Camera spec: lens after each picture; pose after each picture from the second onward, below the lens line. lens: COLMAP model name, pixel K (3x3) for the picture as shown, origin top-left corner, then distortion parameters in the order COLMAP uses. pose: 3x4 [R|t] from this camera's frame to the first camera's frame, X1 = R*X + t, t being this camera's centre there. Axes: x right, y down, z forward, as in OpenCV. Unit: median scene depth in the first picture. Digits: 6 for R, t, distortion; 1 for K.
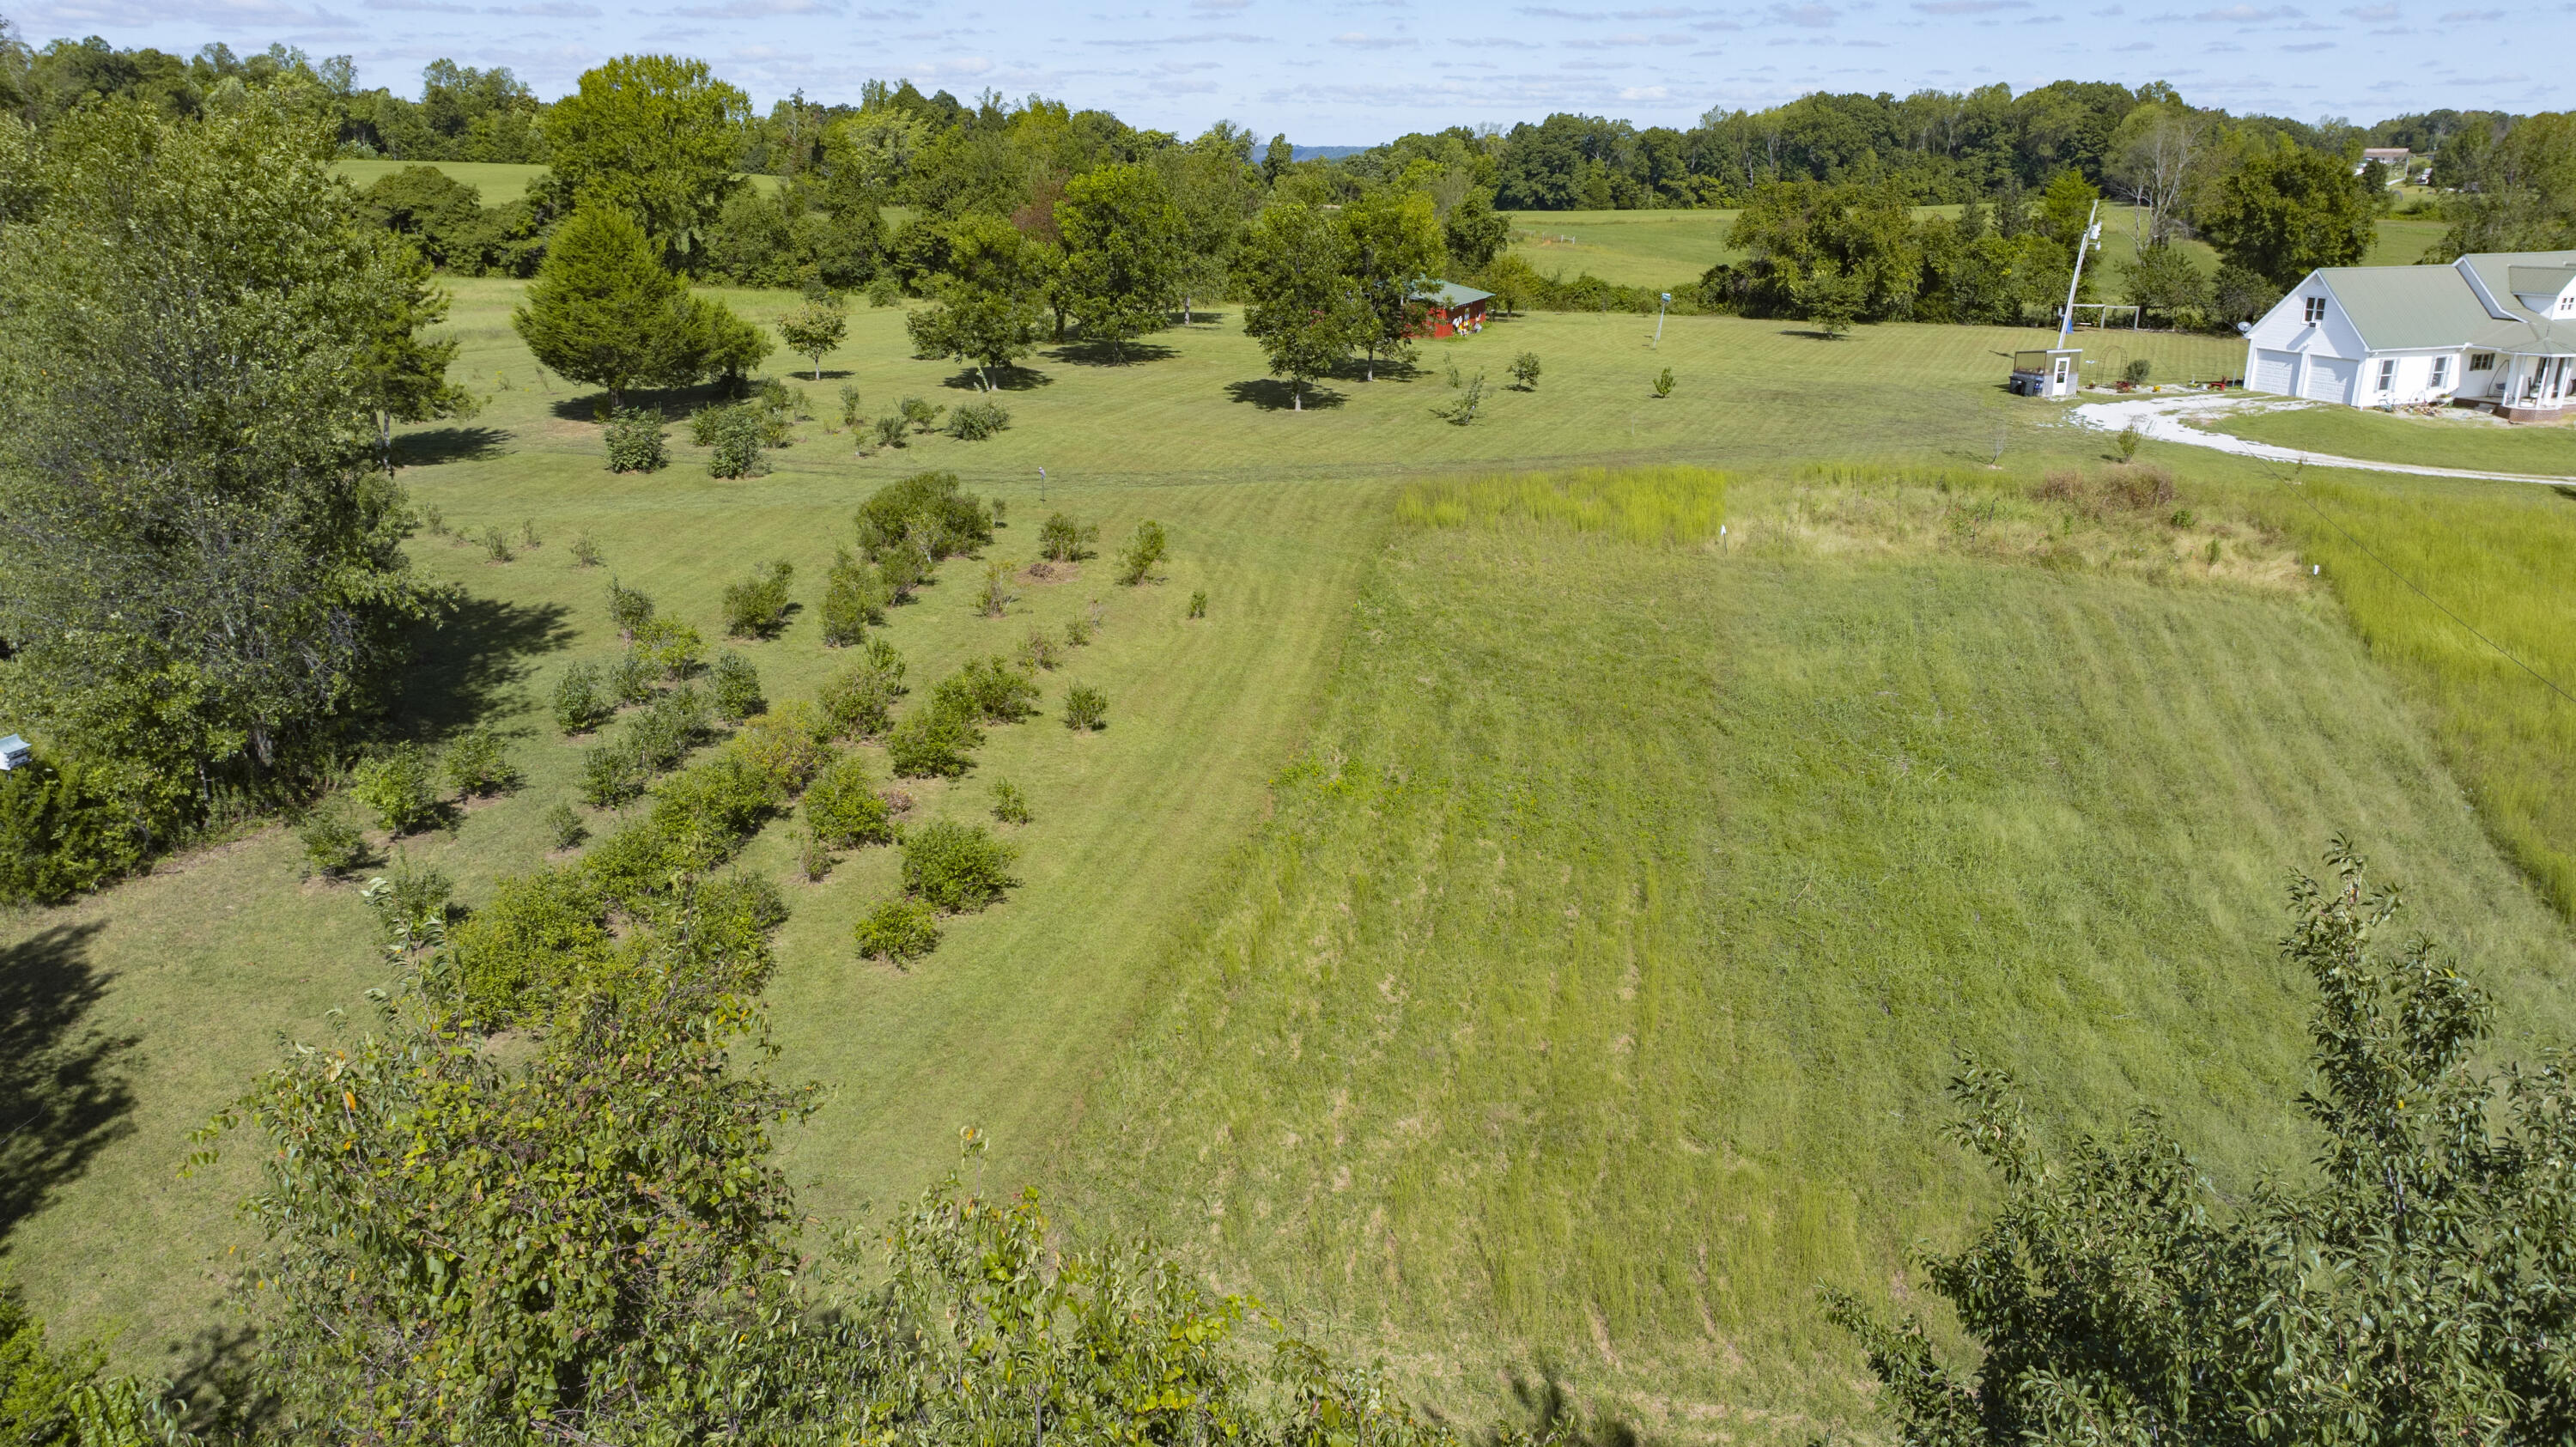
lens RADIAL K [[1793.3, 0, 1284.1], [0, 1793.3, 725.0], [0, 0, 1]] dist [-0.041155, -0.003633]
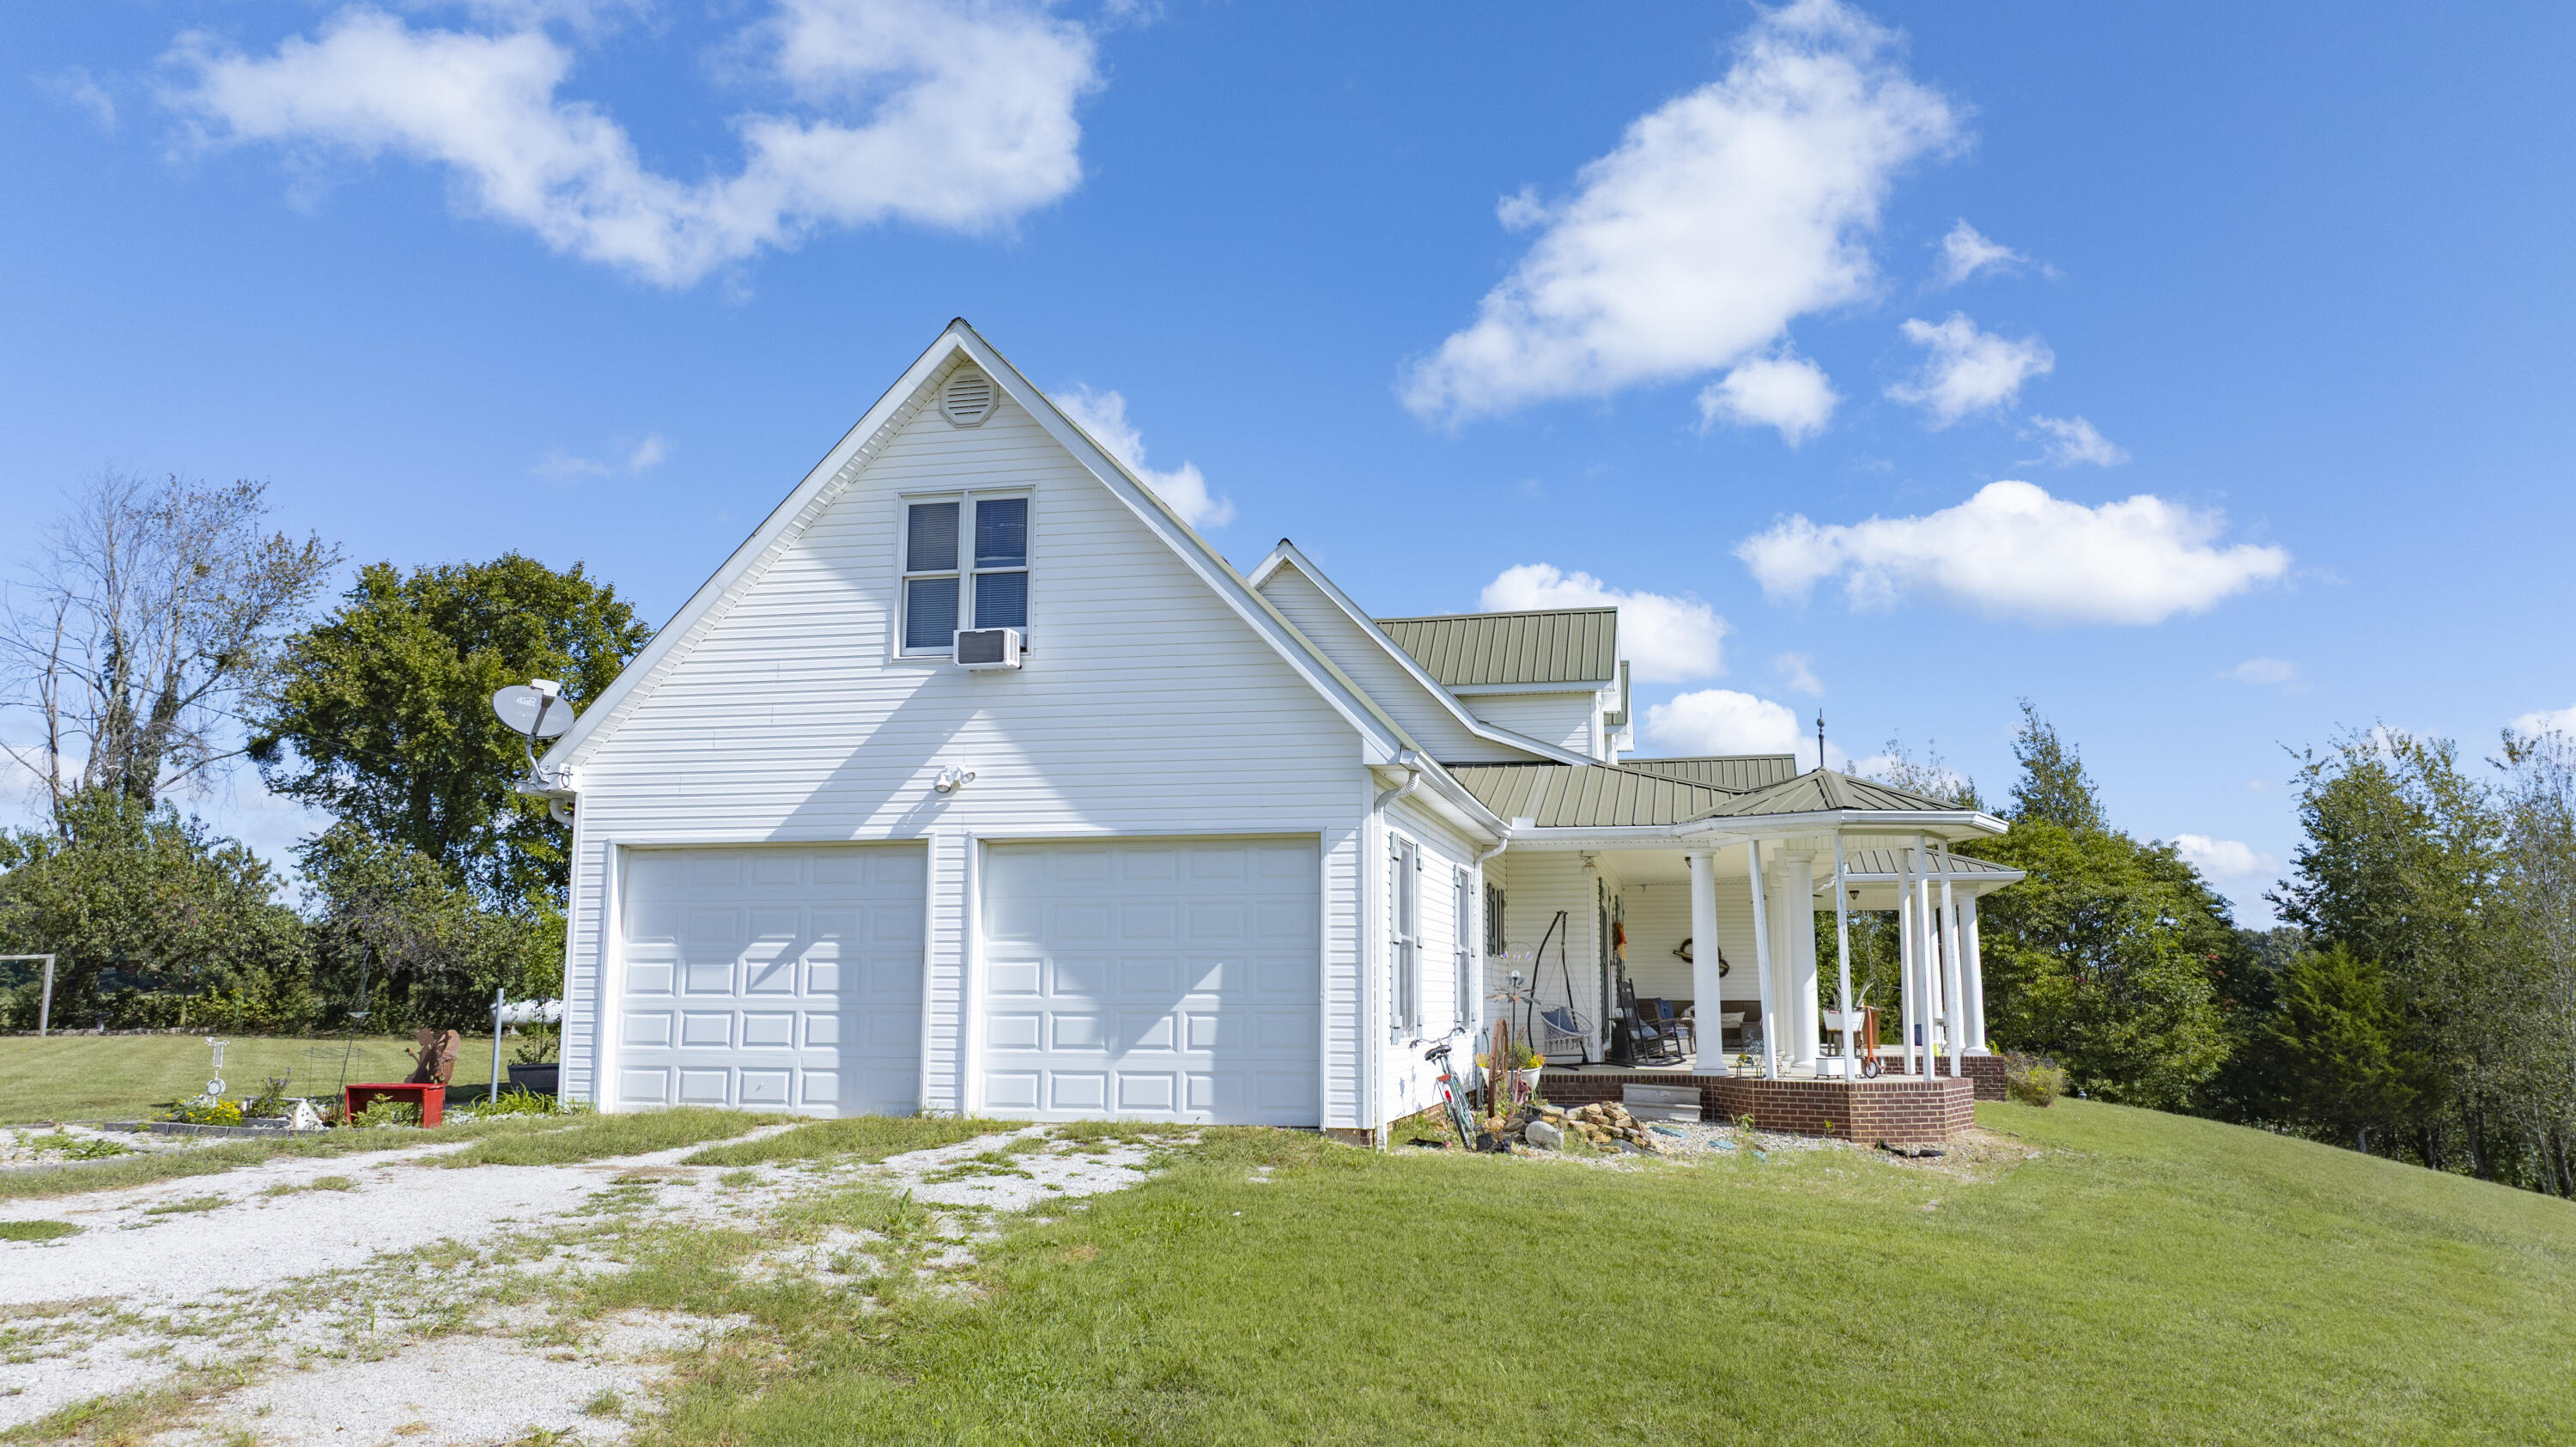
lens RADIAL K [[1793.3, 0, 1285.8], [0, 1793.3, 725.4], [0, 0, 1]] dist [-0.041155, -0.003633]
pose [[0.559313, 0.109256, 0.821725, 0.450907], [0.265074, 0.915657, -0.302170, -0.159175], [-0.785432, 0.386826, 0.483178, 0.870577]]
